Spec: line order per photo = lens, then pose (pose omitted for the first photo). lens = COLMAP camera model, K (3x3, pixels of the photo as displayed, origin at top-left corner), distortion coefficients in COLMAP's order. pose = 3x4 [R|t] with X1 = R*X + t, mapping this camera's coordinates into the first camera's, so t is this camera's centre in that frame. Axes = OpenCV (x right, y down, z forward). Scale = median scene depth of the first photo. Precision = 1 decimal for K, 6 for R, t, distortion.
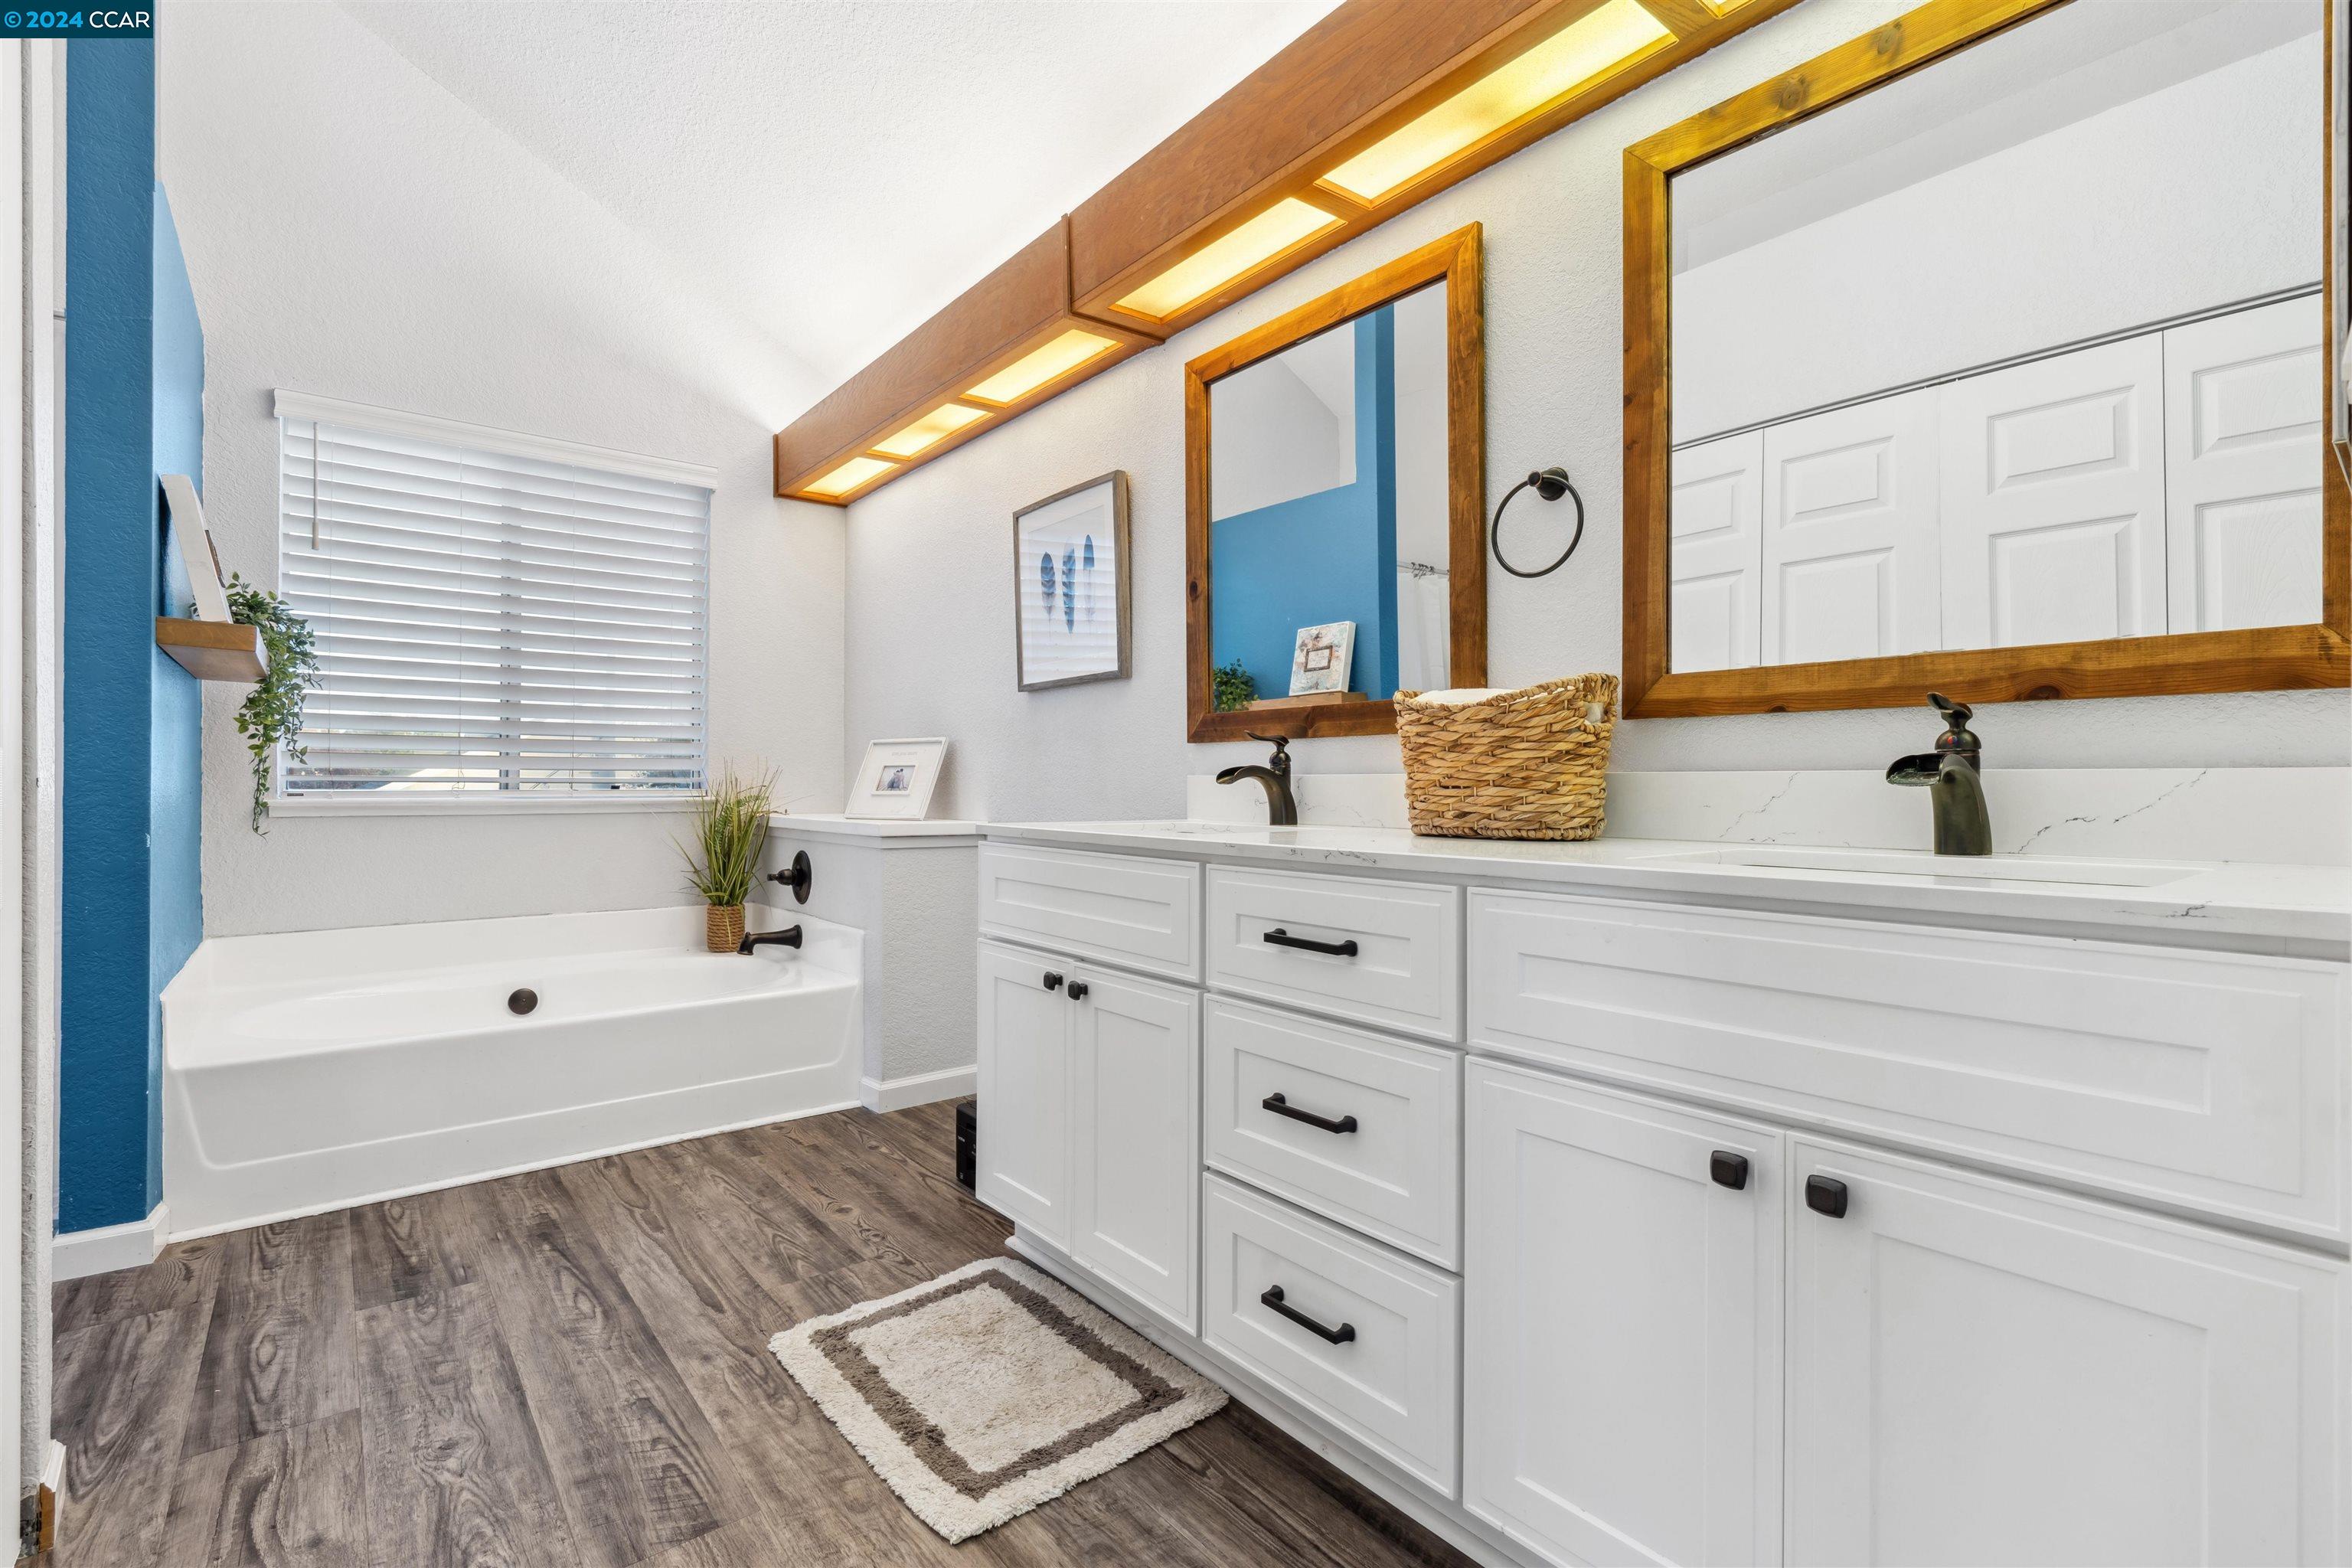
lens RADIAL K [[1070.5, 0, 1202.1], [0, 1070.5, 792.5], [0, 0, 1]] dist [-0.004319, -0.000167]
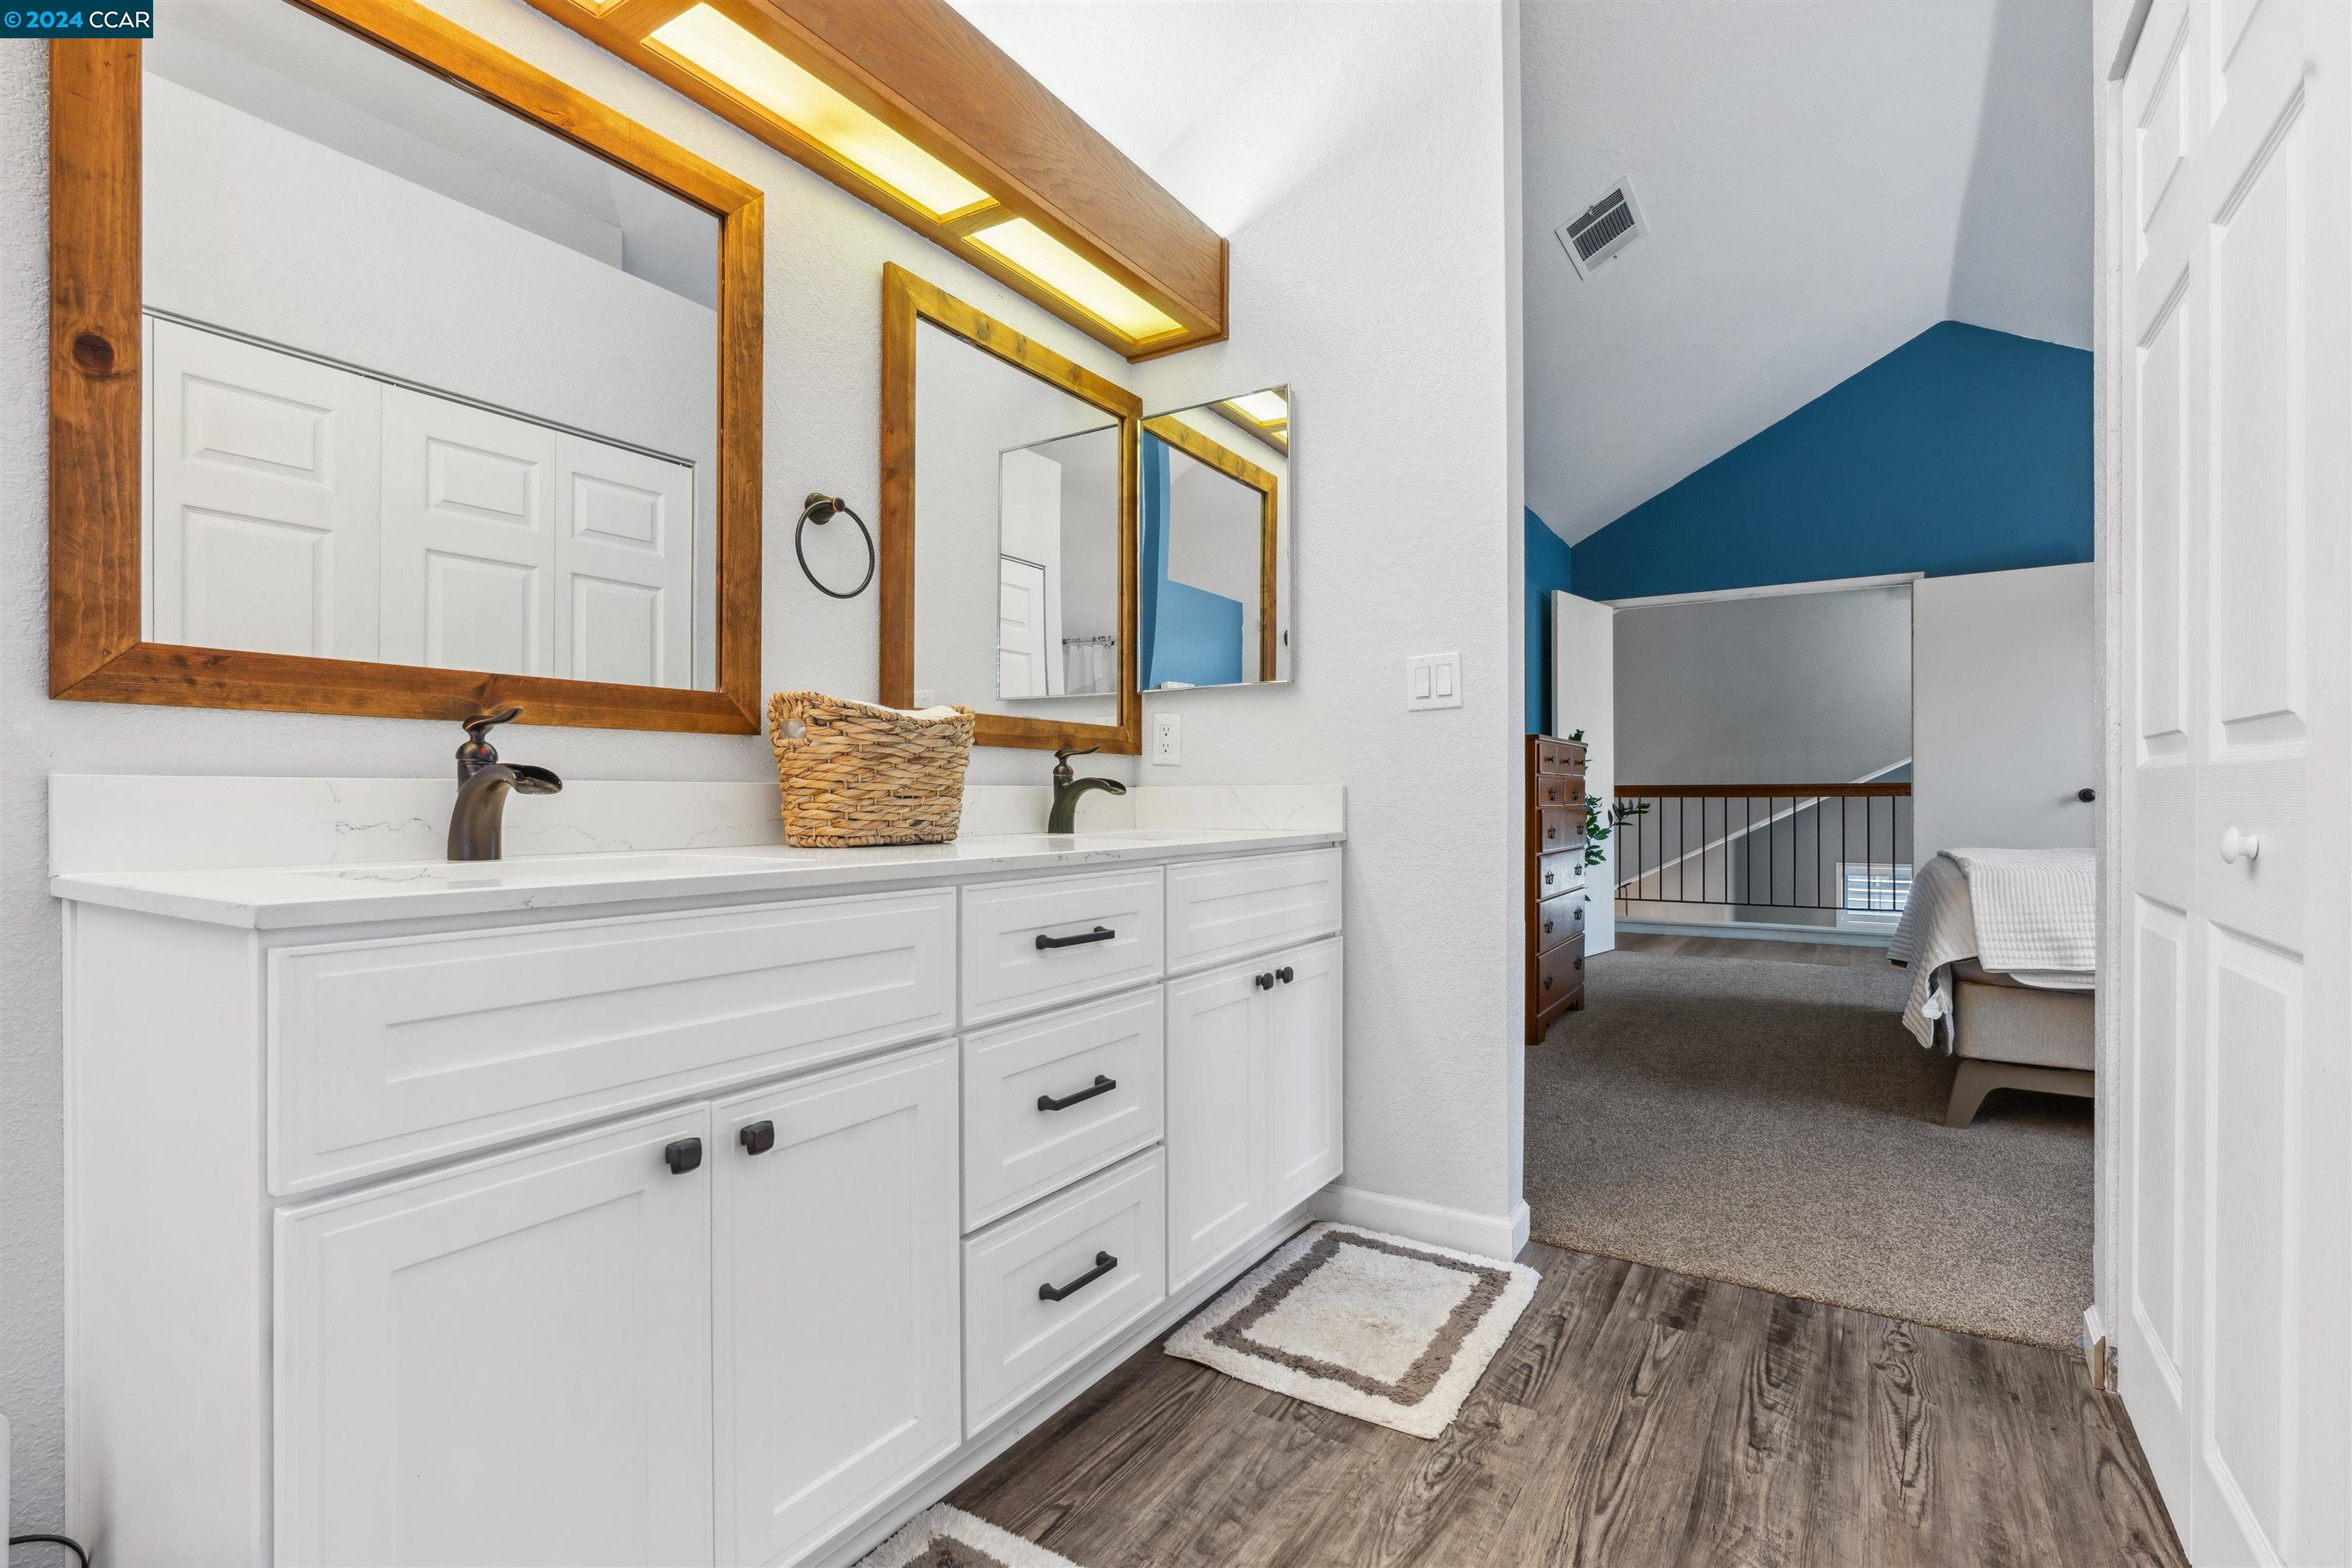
lens RADIAL K [[1070.5, 0, 1202.1], [0, 1070.5, 792.5], [0, 0, 1]] dist [-0.004319, -0.000167]
pose [[-0.317558, 0.000836, 0.948238, -1.071938], [0.004664, 0.999989, 0.000680, -0.011203], [-0.948227, 0.004639, -0.317558, 1.331872]]
